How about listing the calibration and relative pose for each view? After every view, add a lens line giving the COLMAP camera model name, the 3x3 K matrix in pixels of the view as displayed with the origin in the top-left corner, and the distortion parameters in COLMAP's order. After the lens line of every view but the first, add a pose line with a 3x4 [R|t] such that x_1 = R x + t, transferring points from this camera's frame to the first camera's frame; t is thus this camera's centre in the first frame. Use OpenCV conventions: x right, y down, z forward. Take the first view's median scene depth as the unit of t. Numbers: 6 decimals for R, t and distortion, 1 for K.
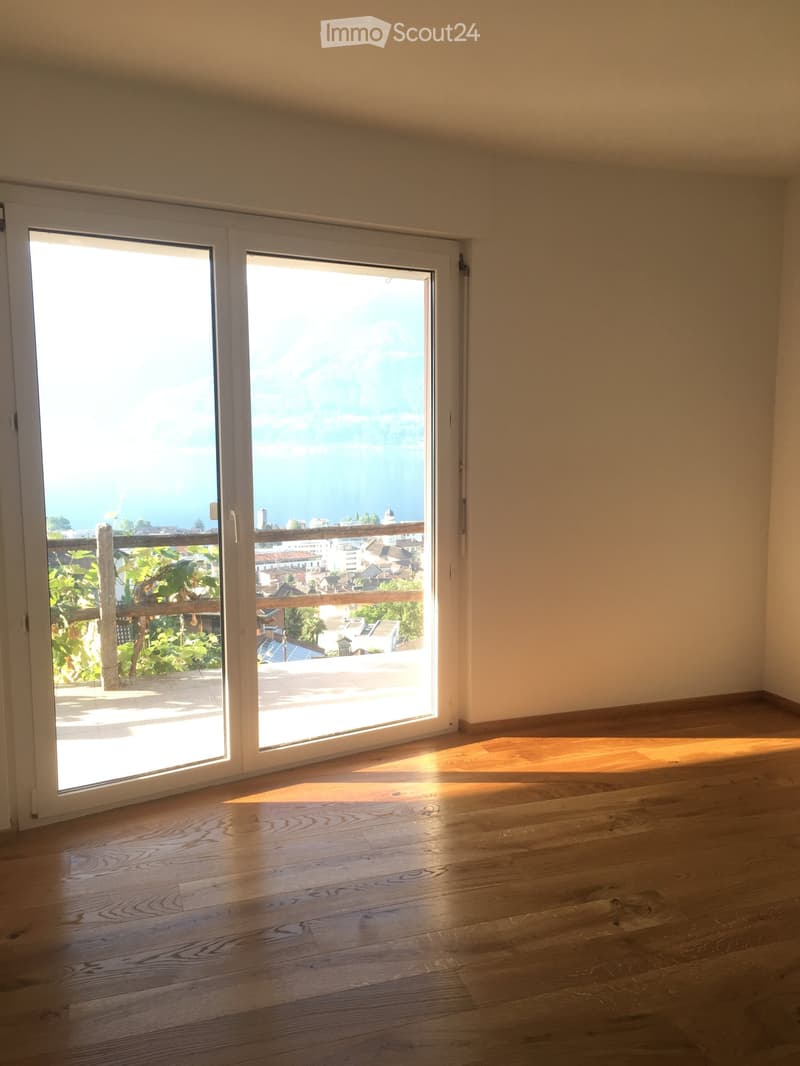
lens RADIAL K [[945.1, 0, 392.6], [0, 945.1, 536.6], [0, 0, 1]] dist [0.091272, -0.107403]
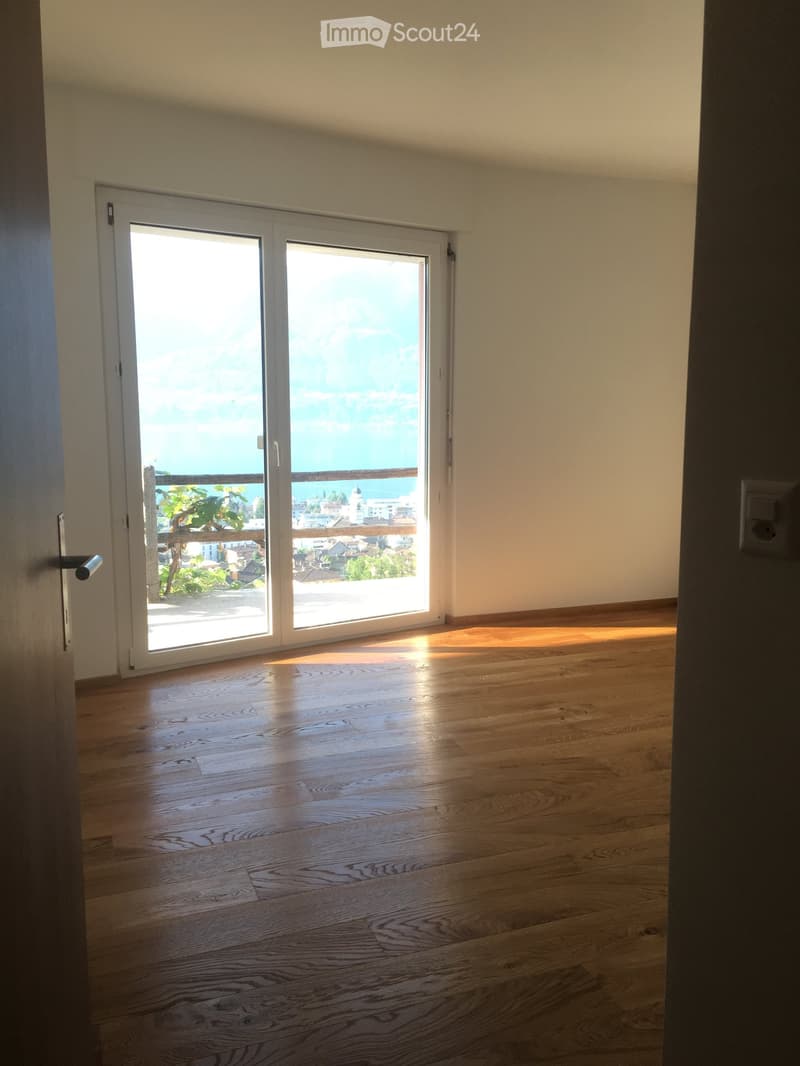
lens RADIAL K [[945.1, 0, 398.6], [0, 945.1, 537.0], [0, 0, 1]] dist [0.091272, -0.107403]
pose [[0.999132, -0.000255, 0.041662, -0.047513], [-0.000709, 0.999733, 0.023108, 0.064221], [-0.041657, -0.023118, 0.998864, -0.269669]]
